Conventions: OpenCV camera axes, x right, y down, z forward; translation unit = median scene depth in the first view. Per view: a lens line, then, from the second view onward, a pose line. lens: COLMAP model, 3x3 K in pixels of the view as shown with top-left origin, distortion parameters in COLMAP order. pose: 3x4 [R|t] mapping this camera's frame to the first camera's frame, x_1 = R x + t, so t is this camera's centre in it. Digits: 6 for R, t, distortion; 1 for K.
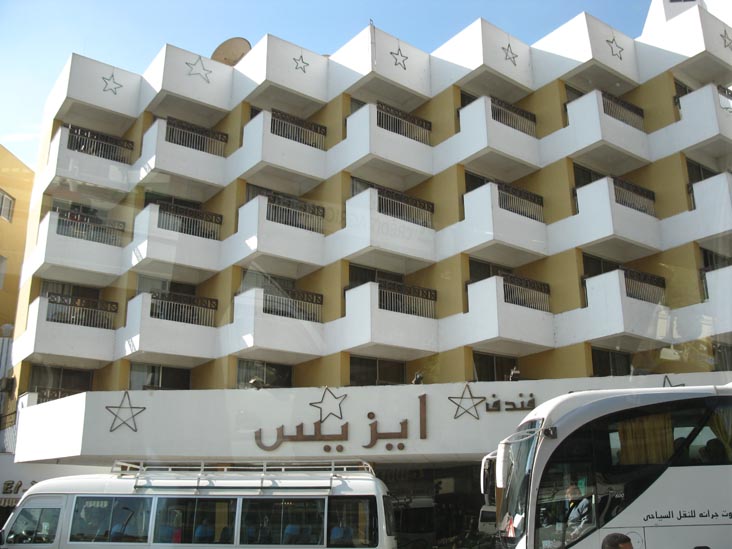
lens RADIAL K [[773.6, 0, 366.0], [0, 773.6, 225.9], [0, 0, 1]] dist [-0.092503, 0.044427]
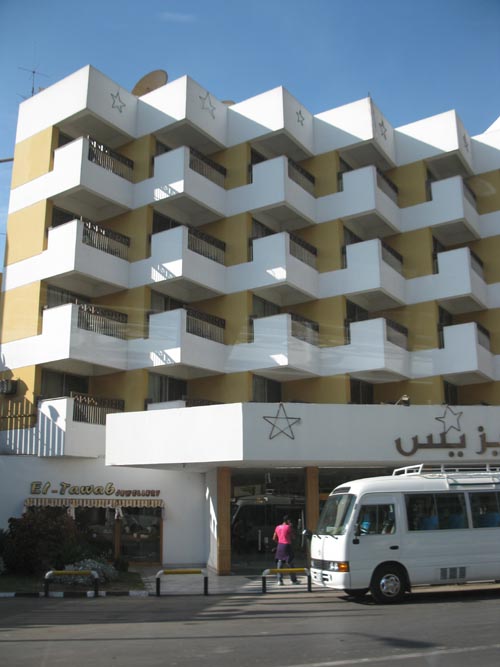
lens RADIAL K [[700.9, 0, 250.0], [0, 700.9, 333.5], [0, 0, 1]] dist [-0.178317, 0.025260]
pose [[0.939408, 0.077449, 0.333937, -0.336963], [-0.111714, 0.990130, 0.084630, 0.017681], [-0.324086, -0.116808, 0.938789, 0.039030]]
